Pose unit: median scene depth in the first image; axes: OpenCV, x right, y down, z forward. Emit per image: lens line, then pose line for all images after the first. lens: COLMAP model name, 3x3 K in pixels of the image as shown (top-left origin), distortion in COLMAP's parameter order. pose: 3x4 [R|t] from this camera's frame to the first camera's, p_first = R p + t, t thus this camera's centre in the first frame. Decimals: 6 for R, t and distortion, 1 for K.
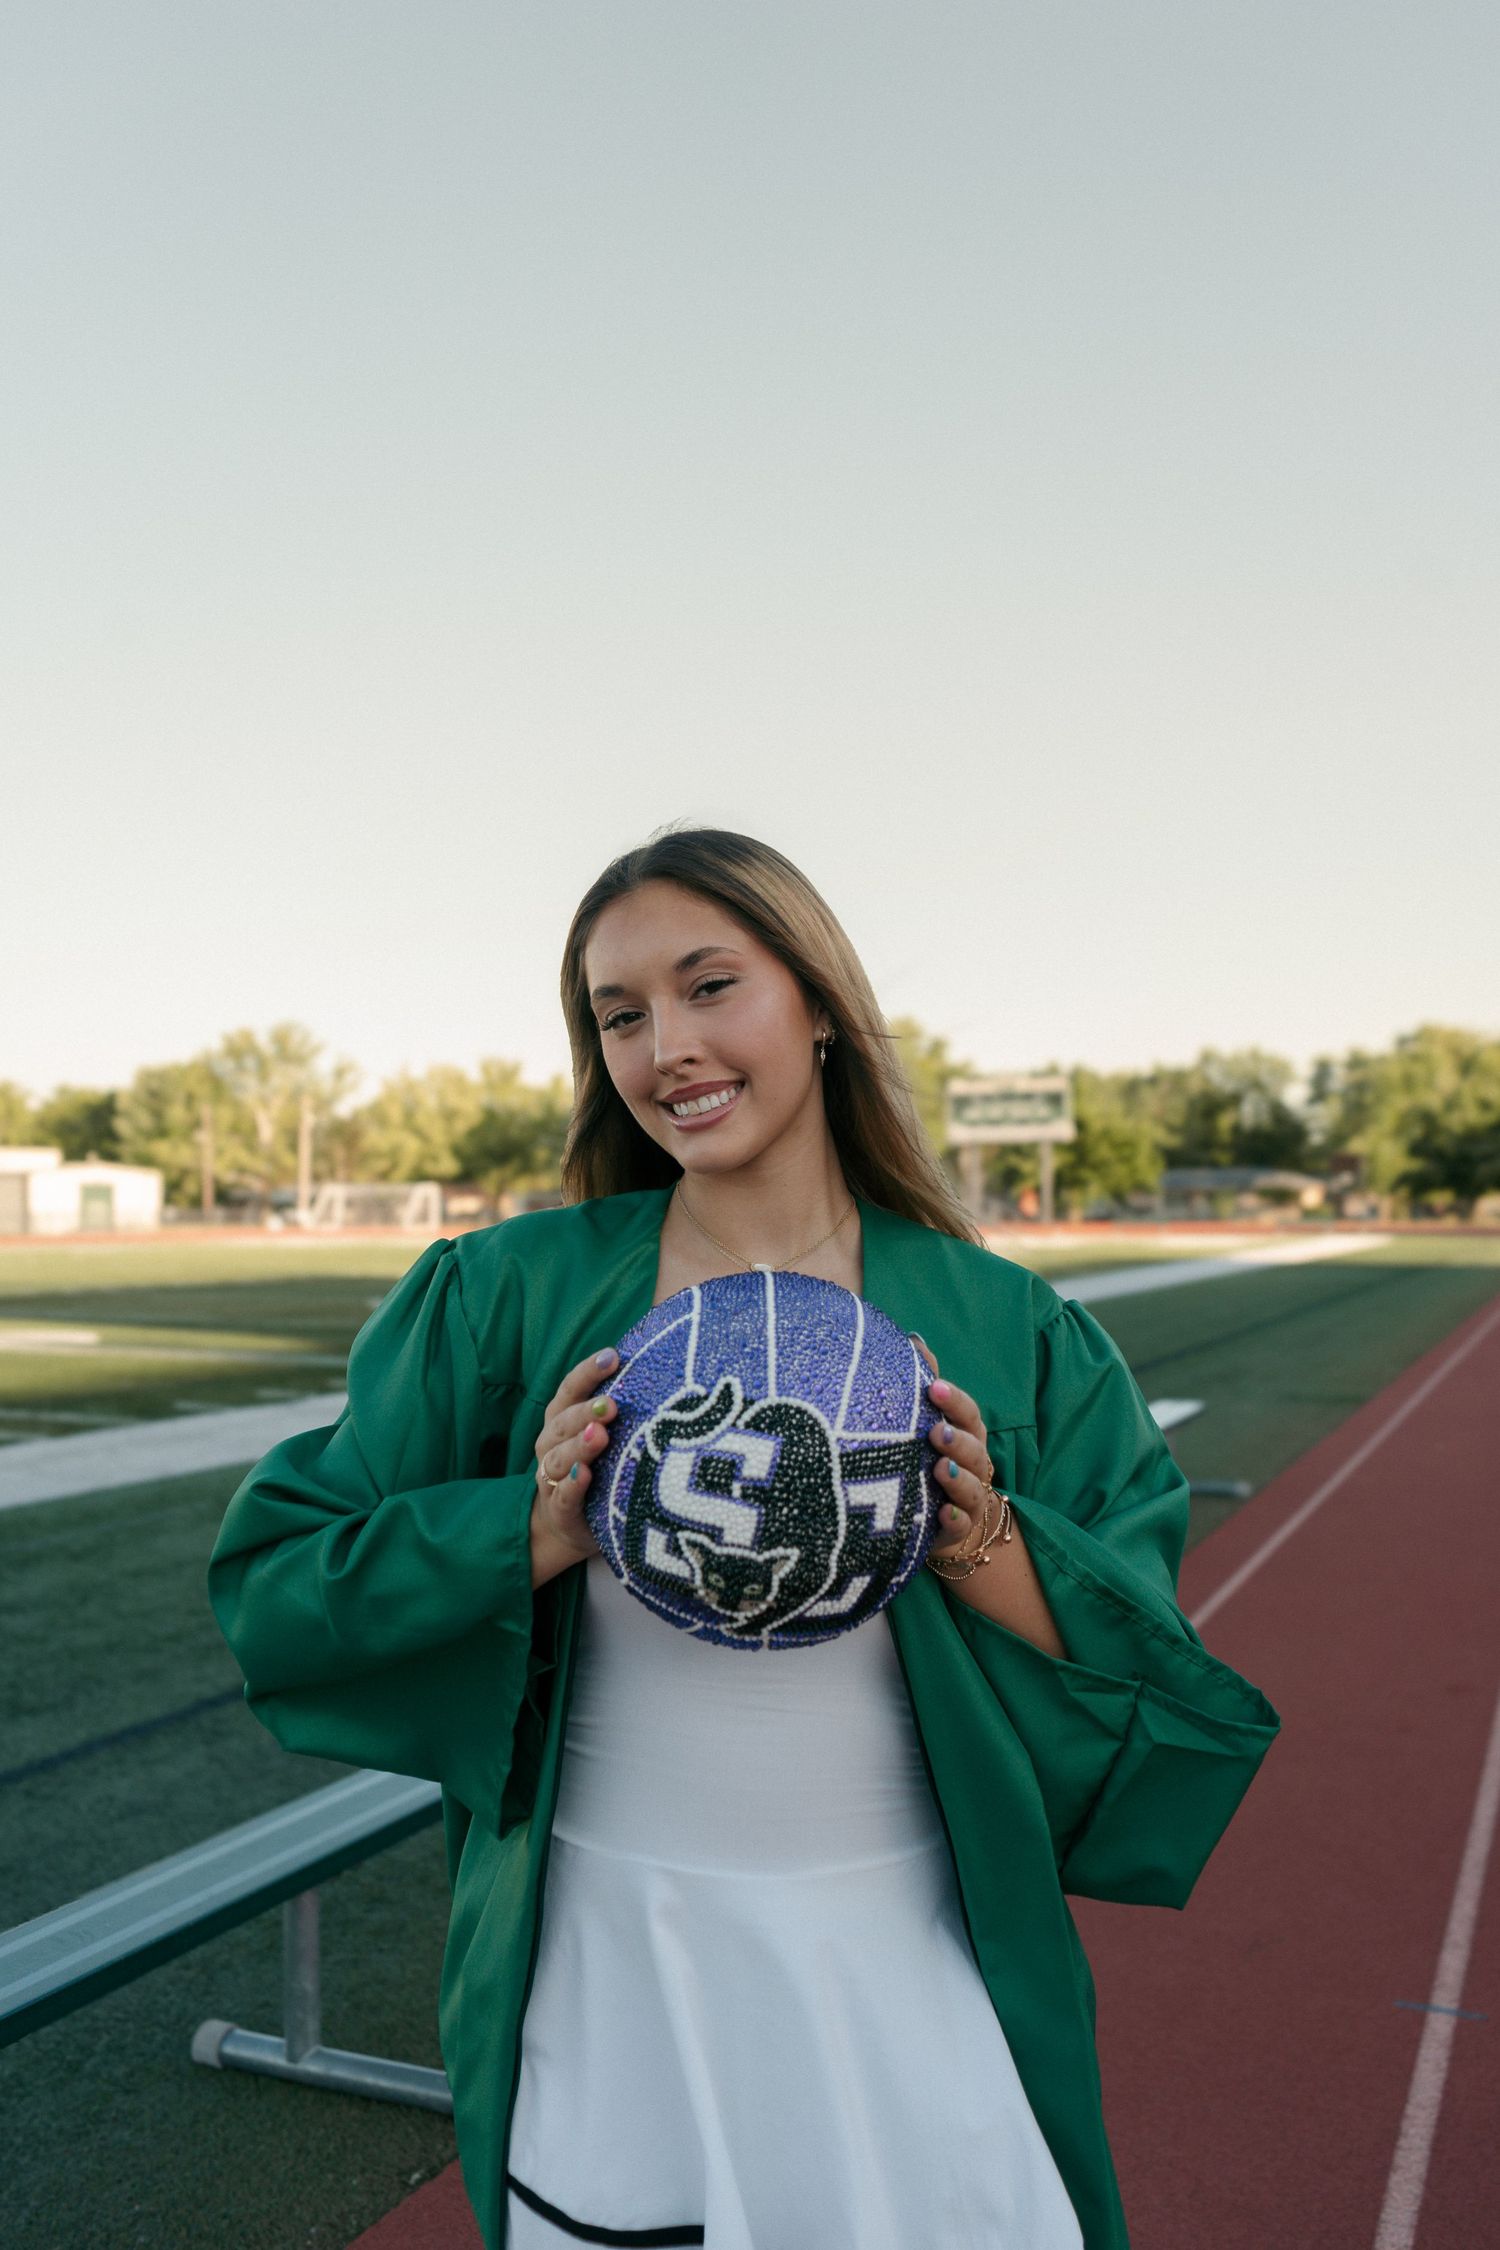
lens RADIAL K [[1815.0, 0, 752.0], [0, 1815.0, 1119.7], [0, 0, 1]] dist [-0.007118, 0.012779]
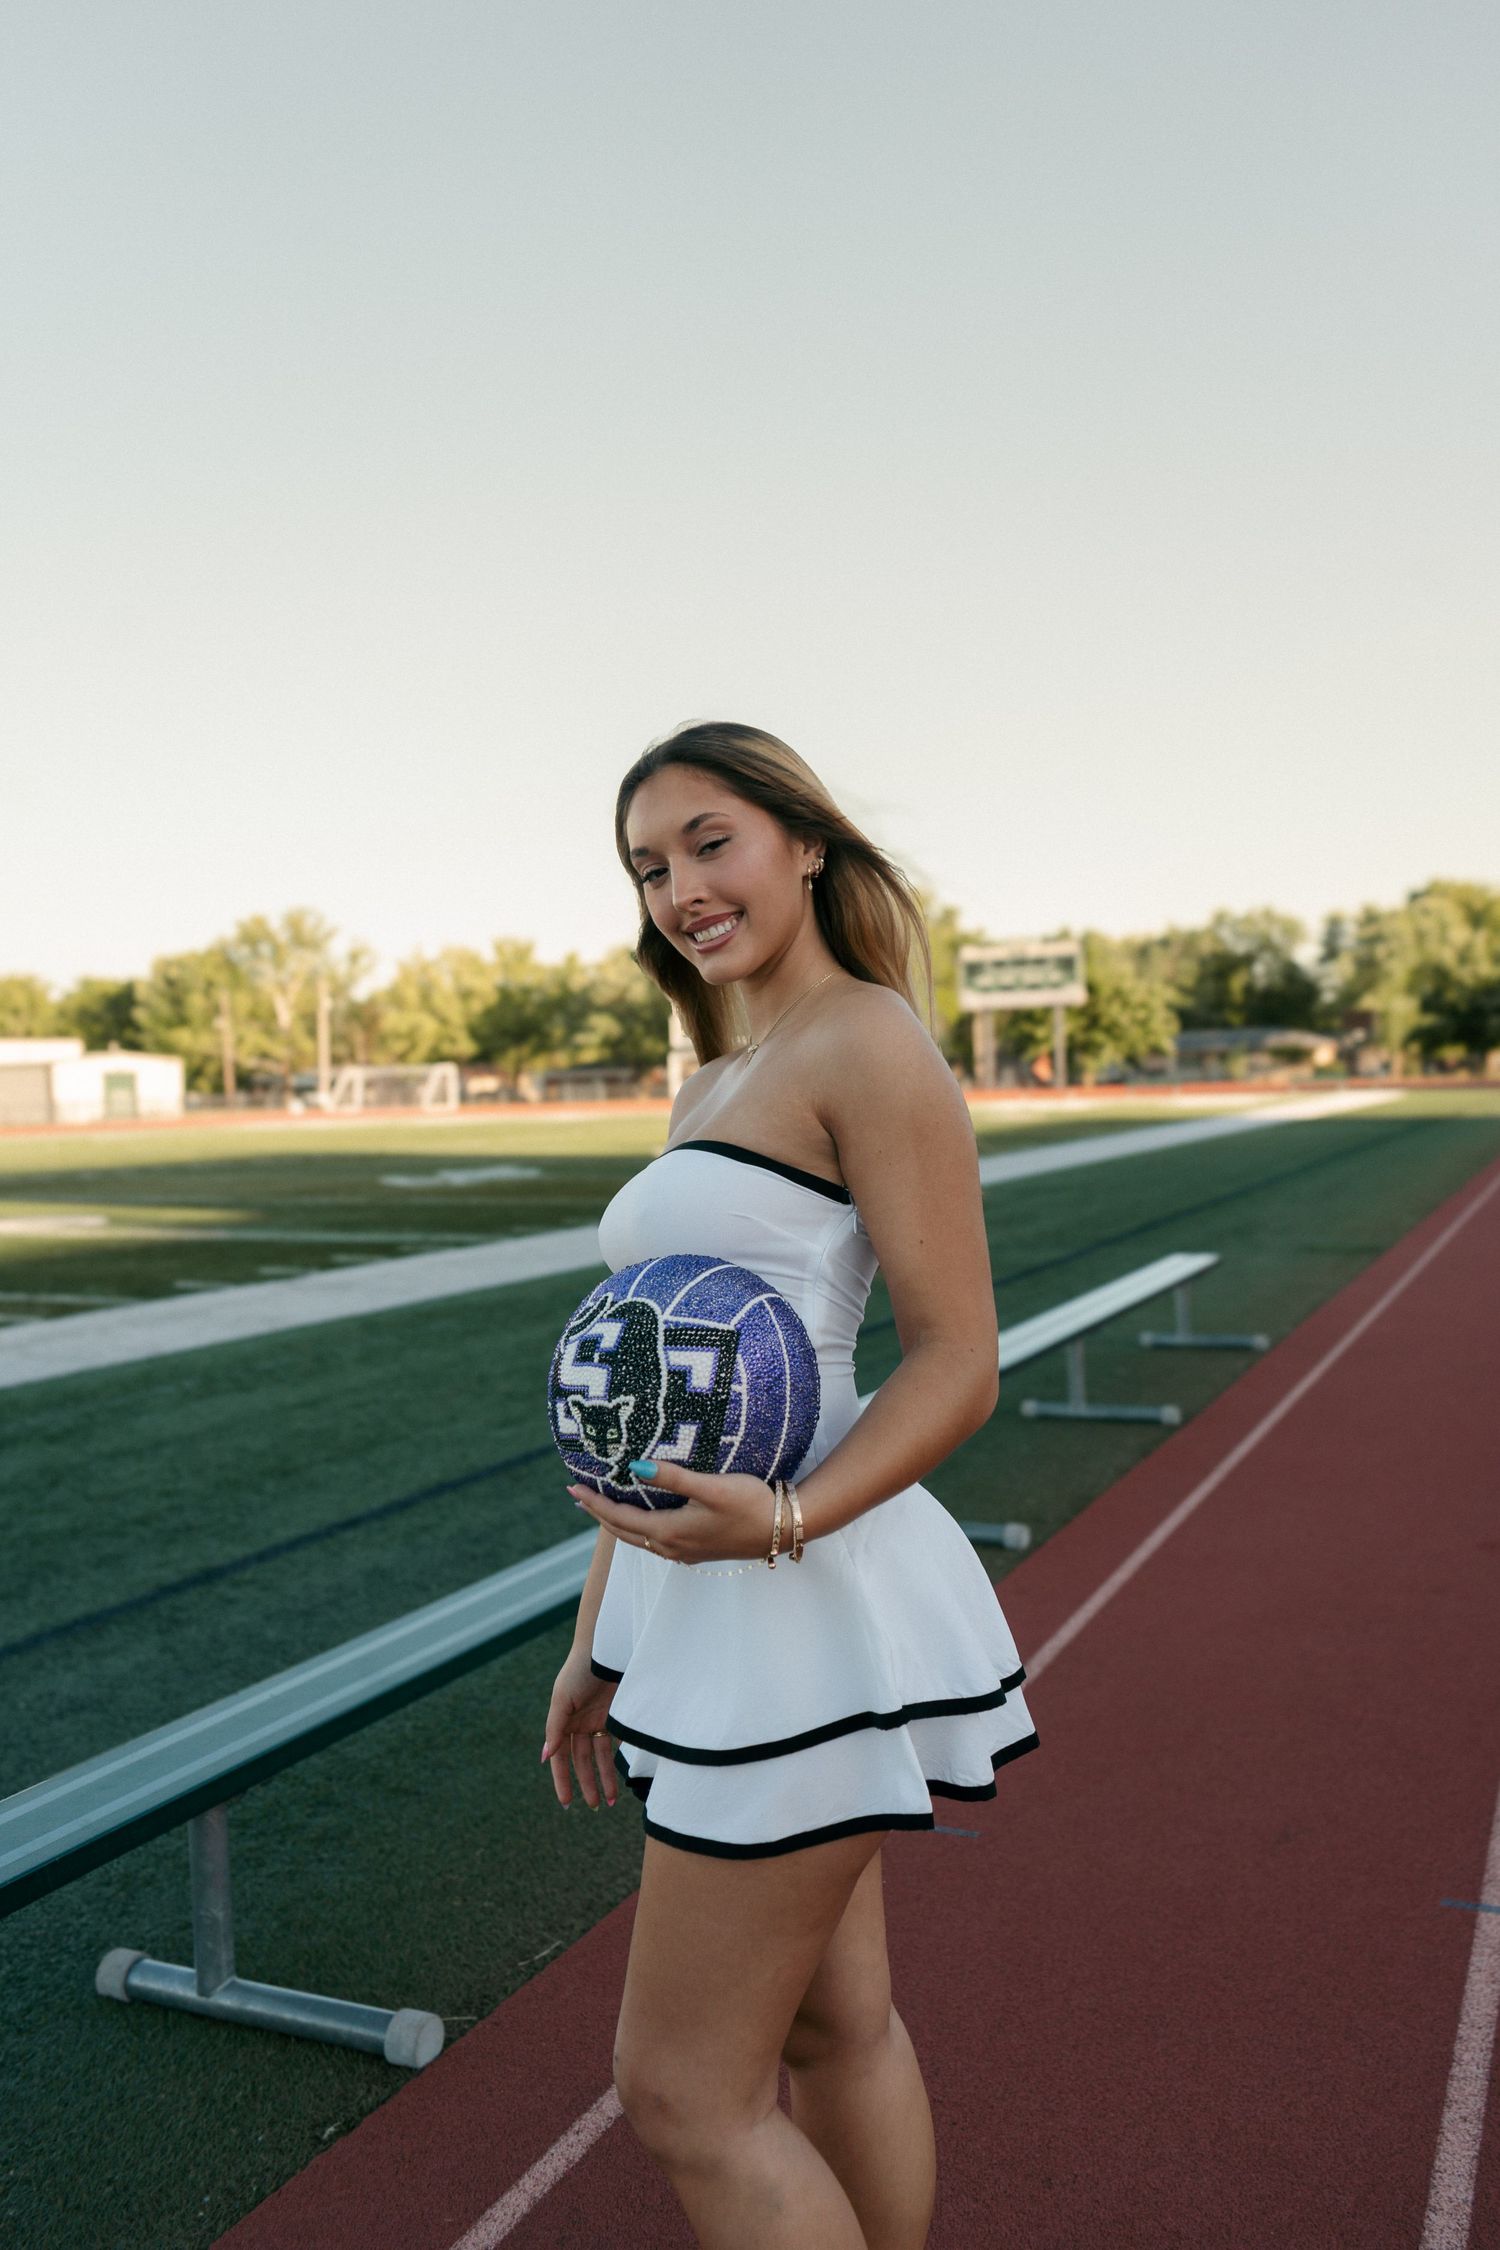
lens RADIAL K [[1798.2, 0, 750.0], [0, 1798.2, 1125.0], [0, 0, 1]] dist [-0.015169, 0.010522]
pose [[0.999631, -0.024896, -0.010890, 0.000690], [0.025625, 0.997008, 0.072932, 0.000670], [0.009042, -0.073184, 0.997277, 0.002976]]
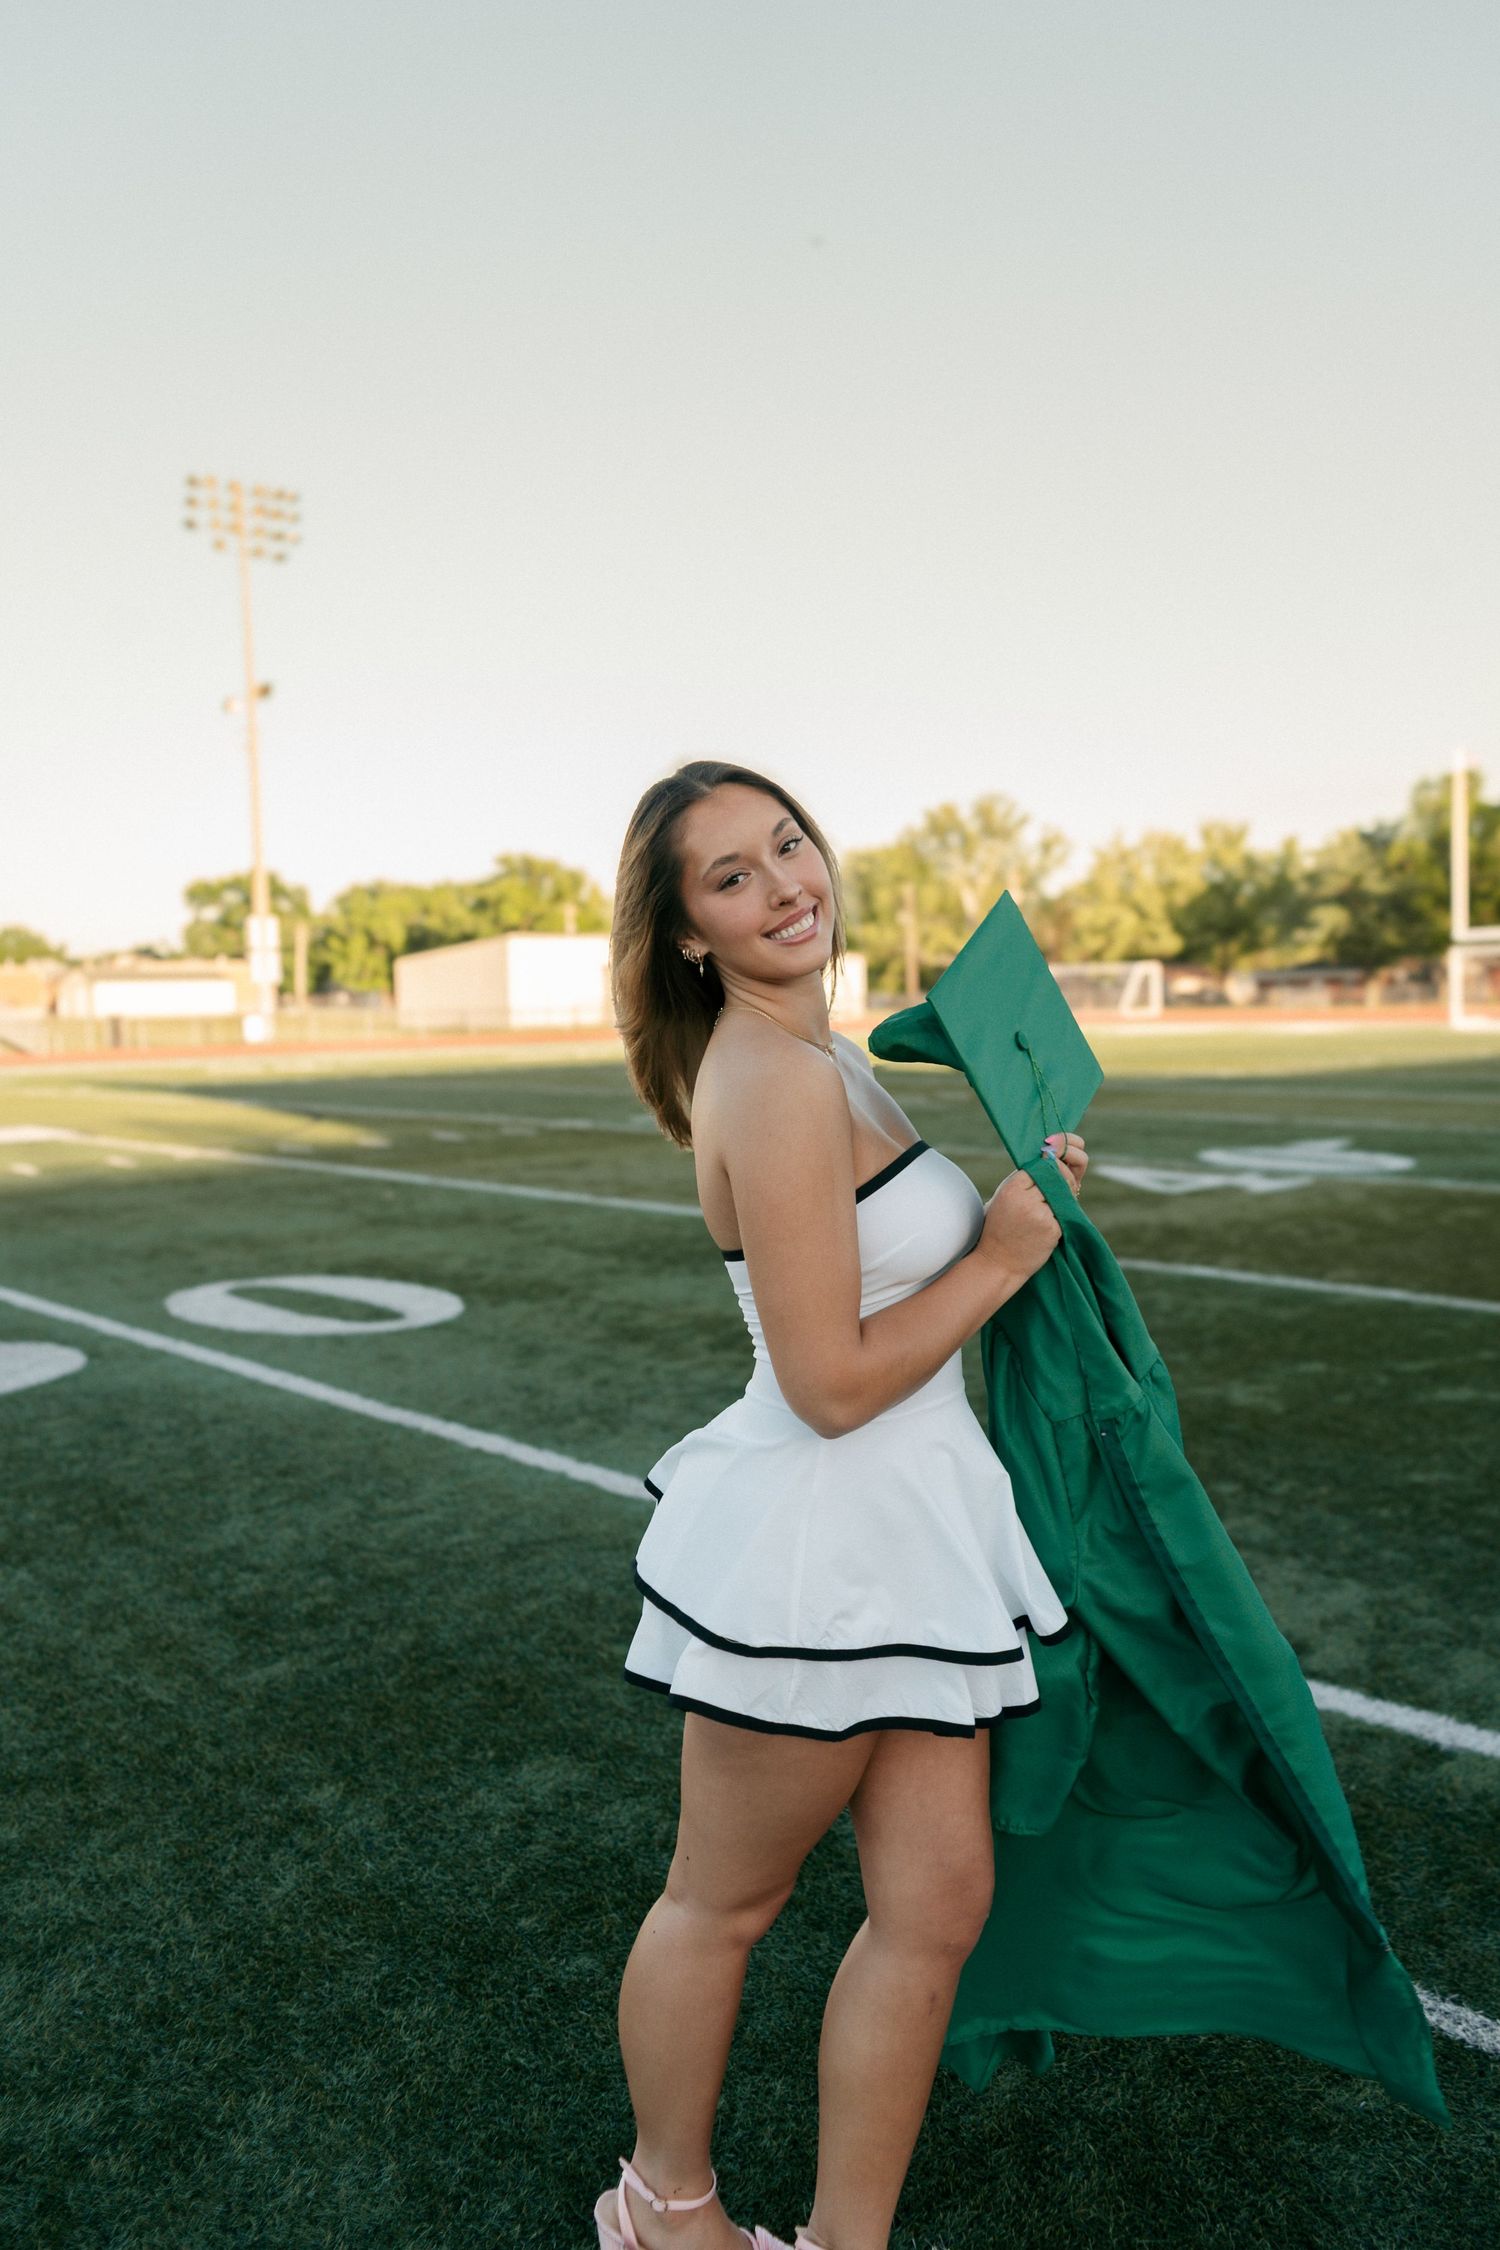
lens RADIAL K [[1825.6, 0, 750.0], [0, 1825.6, 1125.0], [0, 0, 1]] dist [-0.003910, 0.002144]
pose [[0.926647, 0.014424, -0.375656, -0.024554], [0.031684, 0.992712, 0.116274, 0.005030], [0.374595, -0.119647, 0.919436, 0.108061]]
